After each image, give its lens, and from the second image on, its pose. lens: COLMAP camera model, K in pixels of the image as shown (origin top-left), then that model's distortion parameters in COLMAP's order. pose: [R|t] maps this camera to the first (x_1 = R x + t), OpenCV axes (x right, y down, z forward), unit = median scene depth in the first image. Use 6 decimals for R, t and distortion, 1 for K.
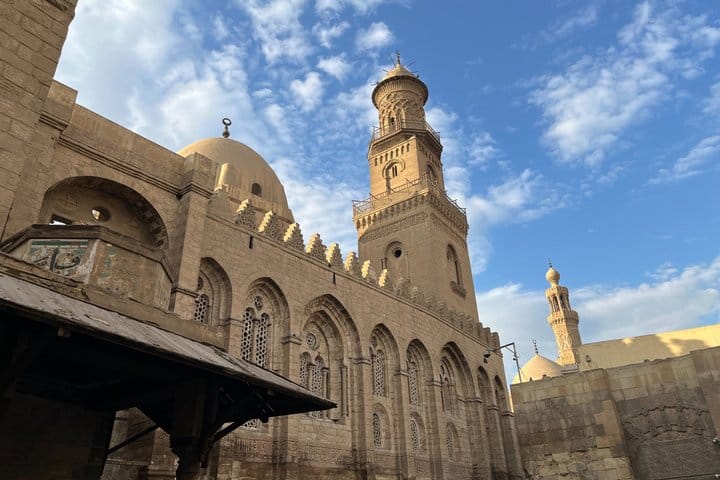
lens RADIAL K [[585.6, 0, 359.4], [0, 585.6, 208.5], [0, 0, 1]] dist [0.072607, -0.105995]
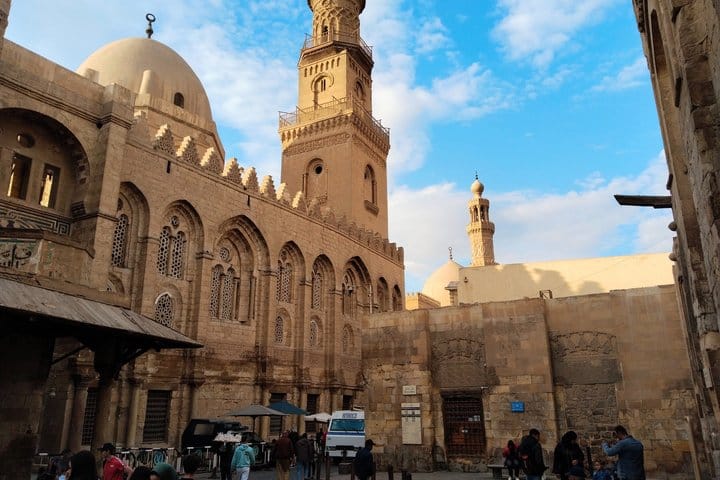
lens RADIAL K [[591.2, 0, 360.0], [0, 591.2, 240.0], [0, 0, 1]] dist [0.137244, -0.286701]
pose [[0.991068, 0.063704, 0.117154, 0.038096], [-0.088649, 0.971027, 0.221920, -0.074659], [-0.099623, -0.230323, 0.968001, -0.118252]]
